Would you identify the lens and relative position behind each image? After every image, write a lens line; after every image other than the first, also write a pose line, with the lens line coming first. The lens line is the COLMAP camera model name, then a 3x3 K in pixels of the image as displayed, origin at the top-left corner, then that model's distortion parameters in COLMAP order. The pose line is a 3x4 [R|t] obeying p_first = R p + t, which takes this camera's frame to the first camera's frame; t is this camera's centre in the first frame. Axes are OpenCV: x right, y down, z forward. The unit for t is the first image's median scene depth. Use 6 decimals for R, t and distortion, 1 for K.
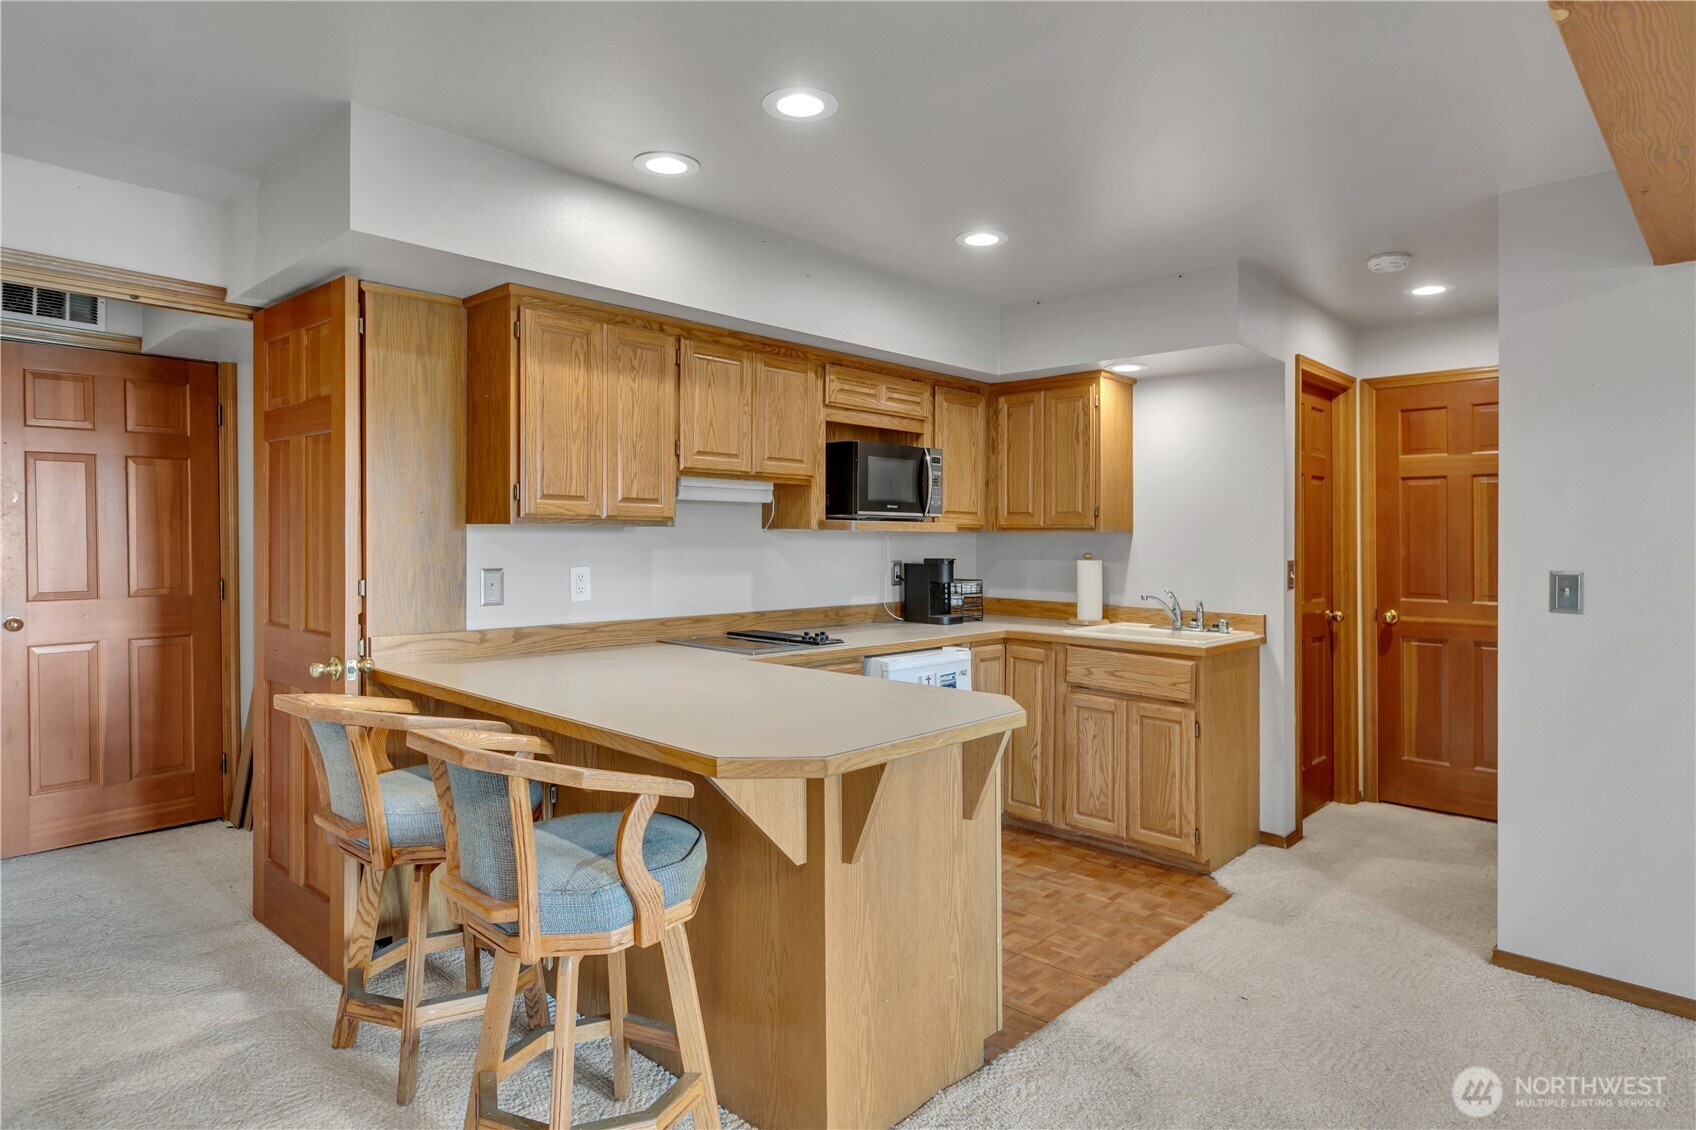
lens RADIAL K [[950.3, 0, 881.6], [0, 950.3, 540.4], [0, 0, 1]] dist [0.002714, -0.000233]
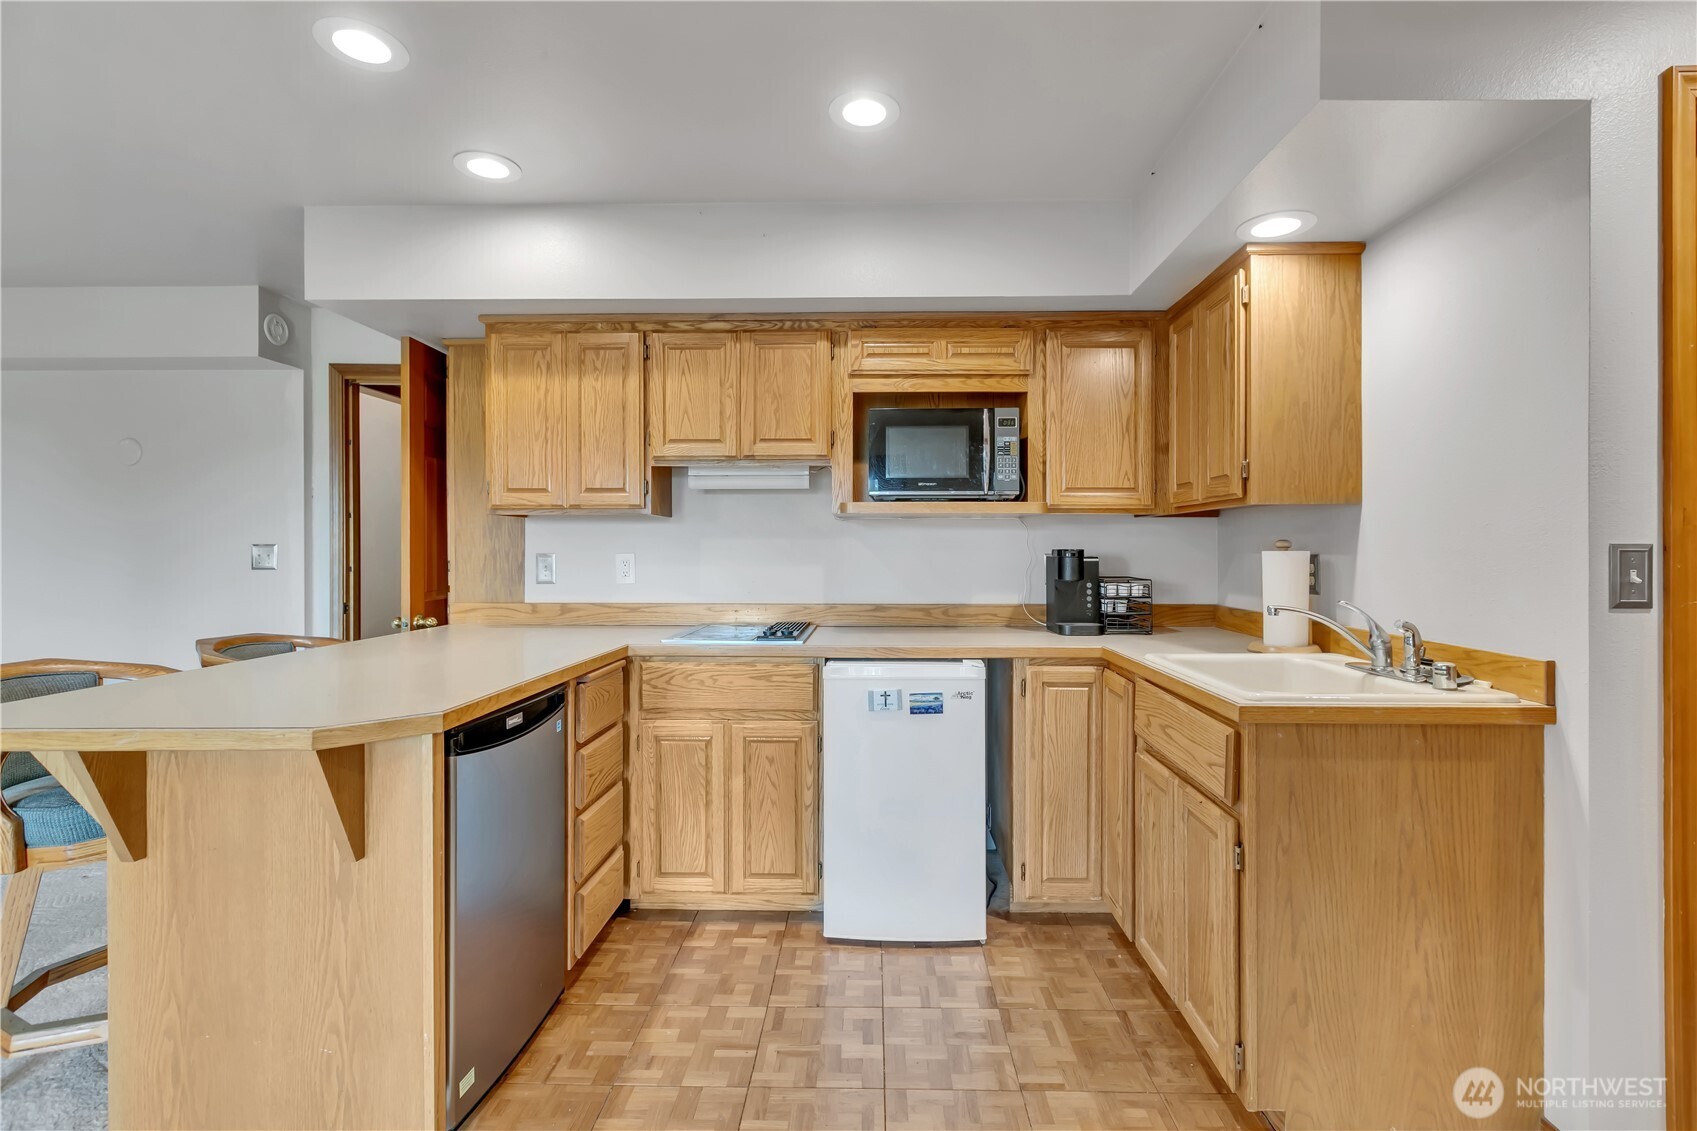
lens RADIAL K [[780.9, 0, 857.1], [0, 780.9, 549.2], [0, 0, 1]] dist [-0.001685, -0.000288]
pose [[0.663863, -0.007619, -0.747816, 0.484151], [0.002434, 0.999965, -0.008027, 0.026428], [0.747850, 0.003509, 0.663858, 0.507127]]
